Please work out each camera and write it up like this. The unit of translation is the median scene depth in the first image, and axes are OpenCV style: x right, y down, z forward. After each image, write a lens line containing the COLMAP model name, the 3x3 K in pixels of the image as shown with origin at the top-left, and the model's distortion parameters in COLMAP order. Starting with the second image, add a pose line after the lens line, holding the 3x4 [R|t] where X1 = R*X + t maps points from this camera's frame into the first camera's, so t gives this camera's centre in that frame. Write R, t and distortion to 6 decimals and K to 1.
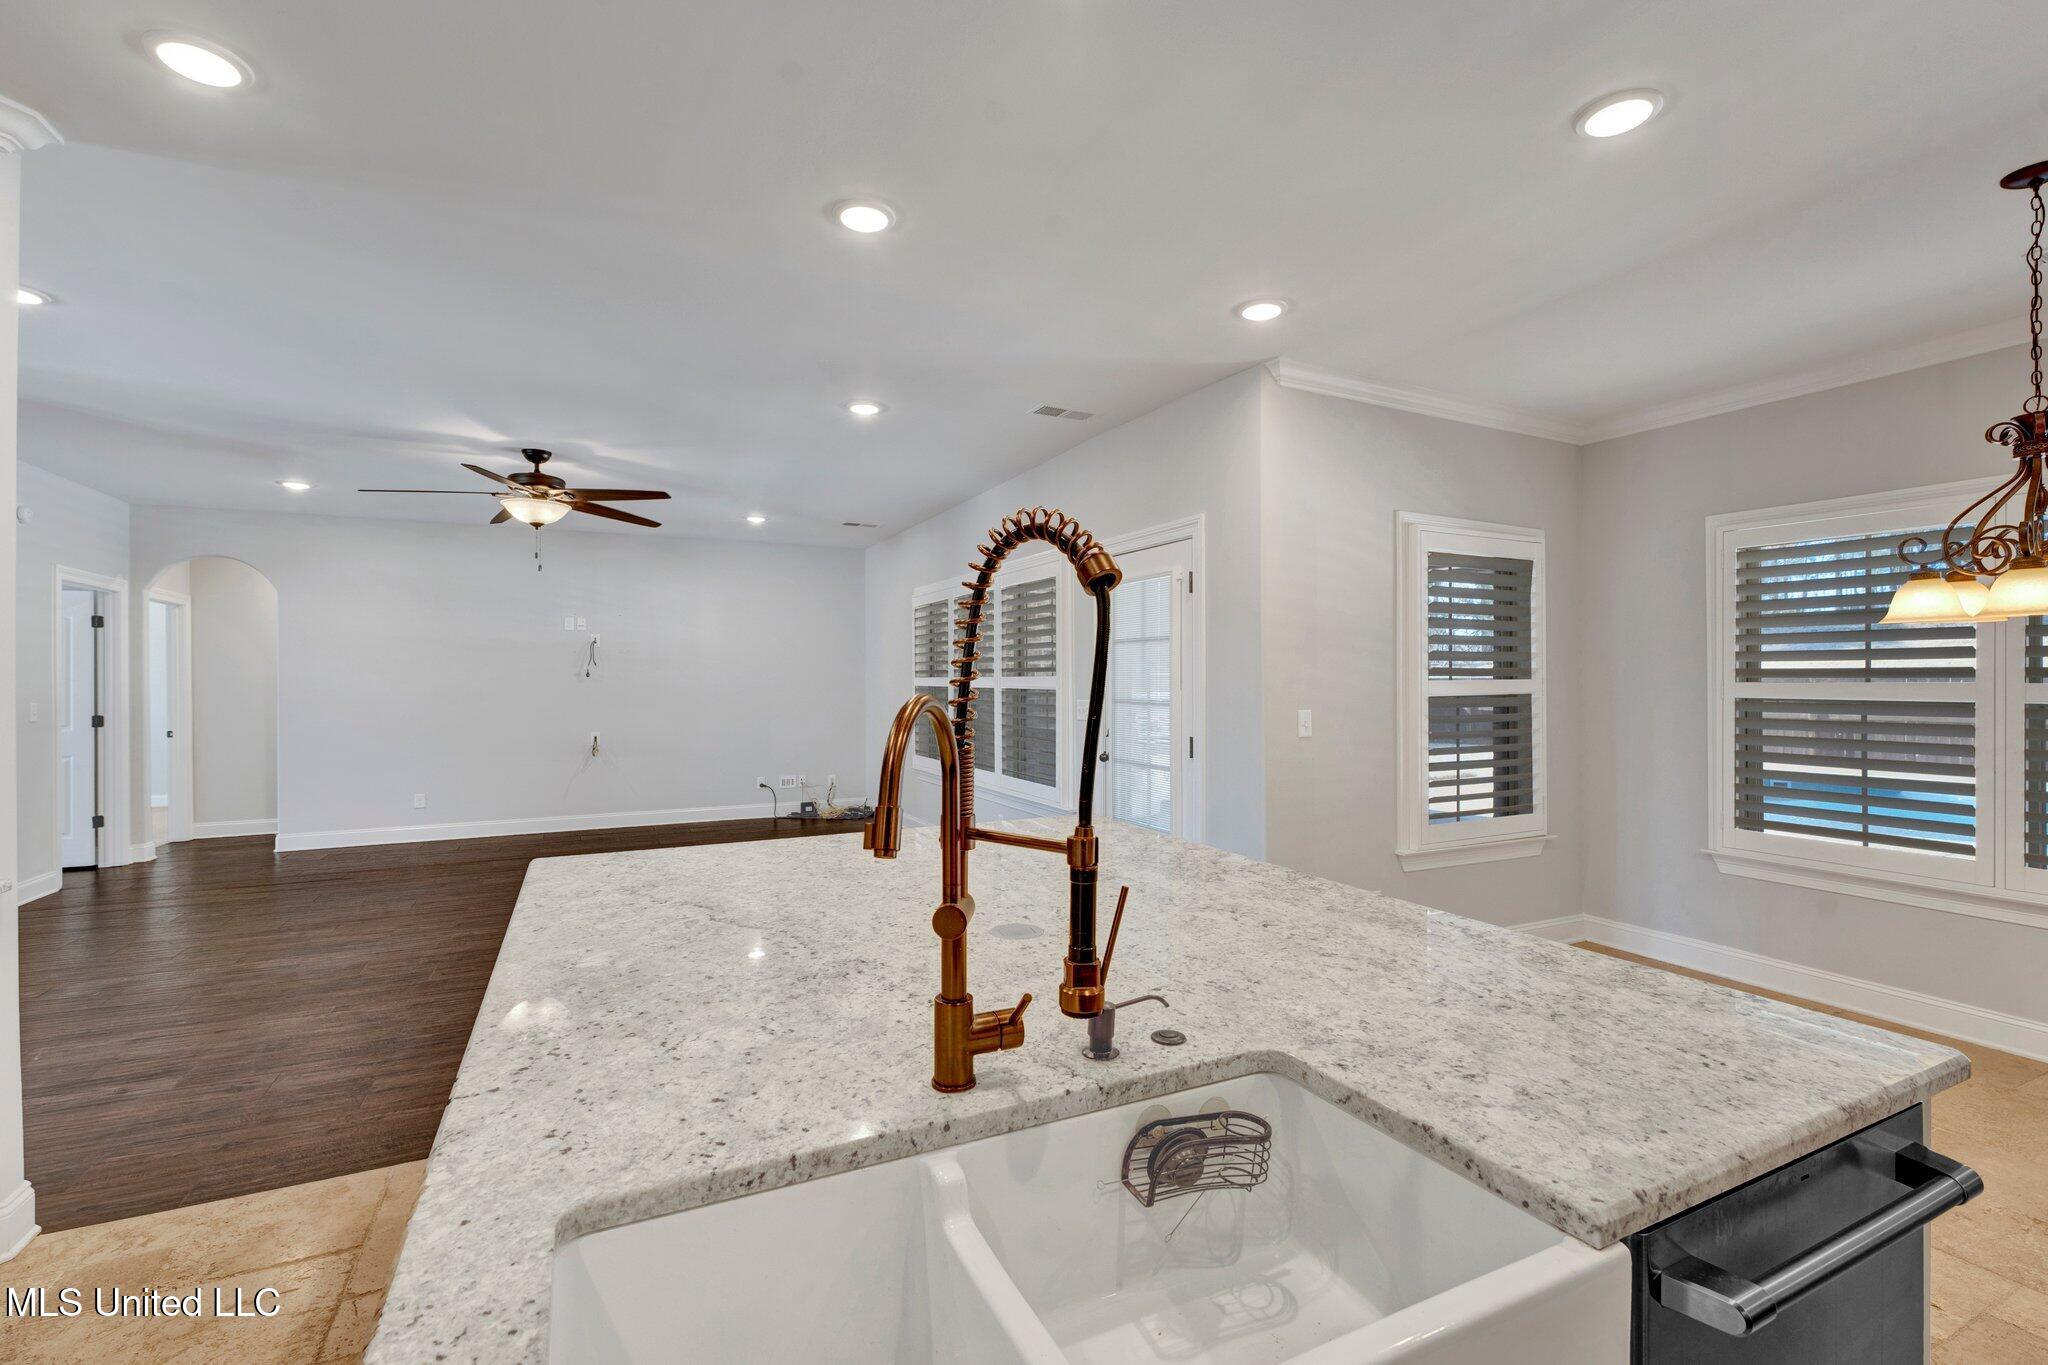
lens RADIAL K [[883.7, 0, 1024.0], [0, 883.7, 682.5], [0, 0, 1]] dist [-0.002004, -0.000108]
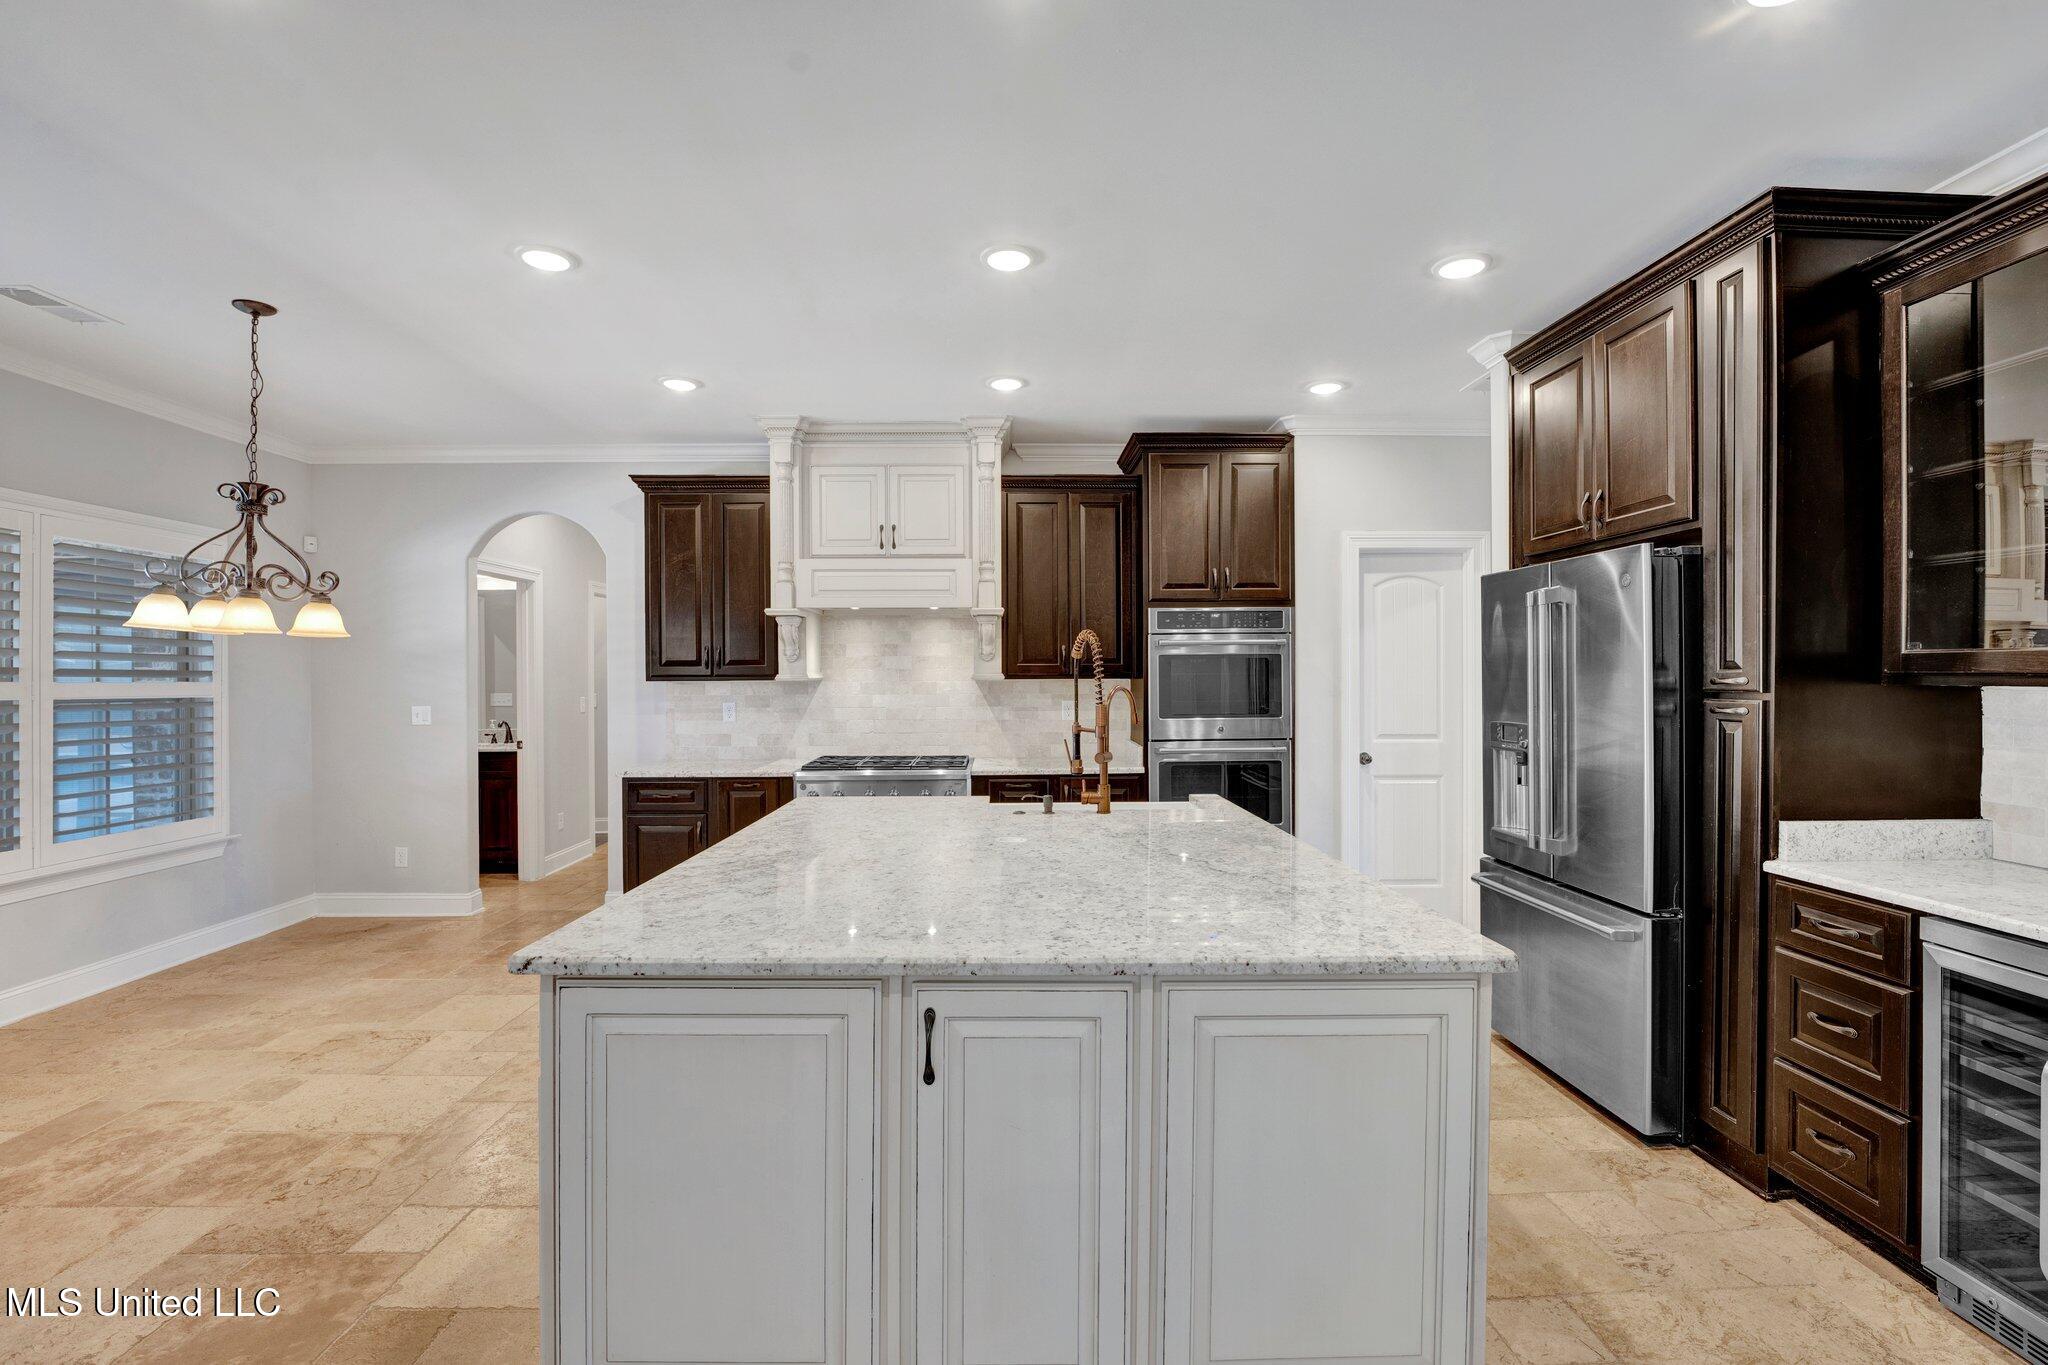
lens RADIAL K [[899.5, 0, 1019.1], [0, 899.5, 676.2], [0, 0, 1]] dist [-0.020062, 0.000337]
pose [[-0.908723, 0.001888, 0.417395, -0.280816], [0.000783, 0.999996, -0.002819, -0.001616], [-0.417399, -0.002235, -0.908721, 1.000026]]
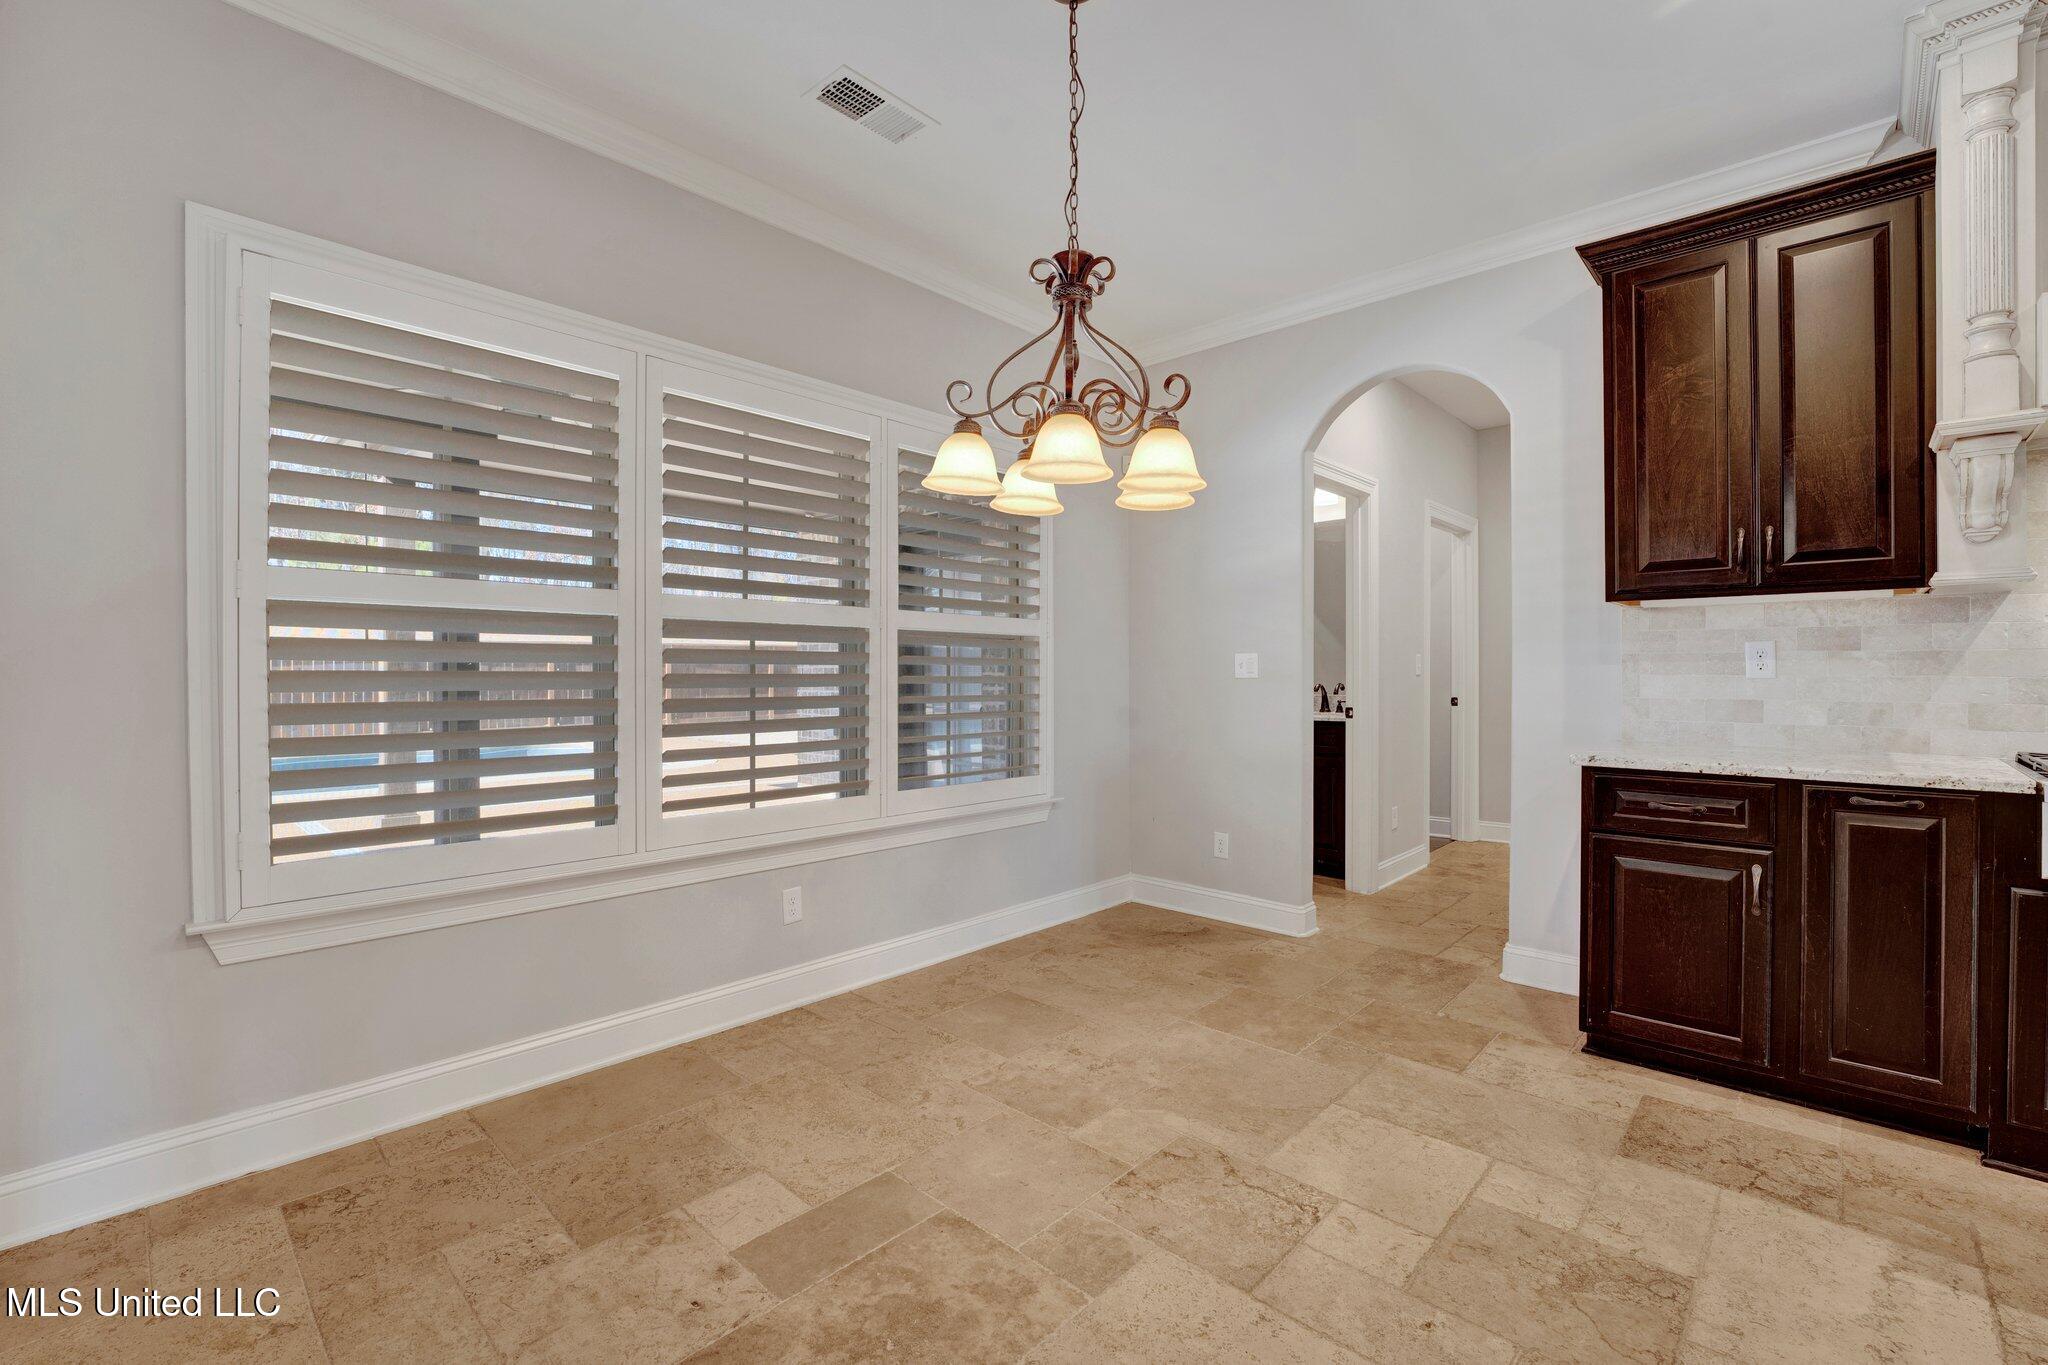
lens RADIAL K [[880.1, 0, 1016.2], [0, 880.1, 676.5], [0, 0, 1]] dist [-0.029331, 0.005385]
pose [[-0.348885, -0.008869, 0.937124, 0.209471], [-0.003677, 0.999960, 0.008095, 0.055606], [-0.937158, -0.000621, -0.348904, 0.773547]]
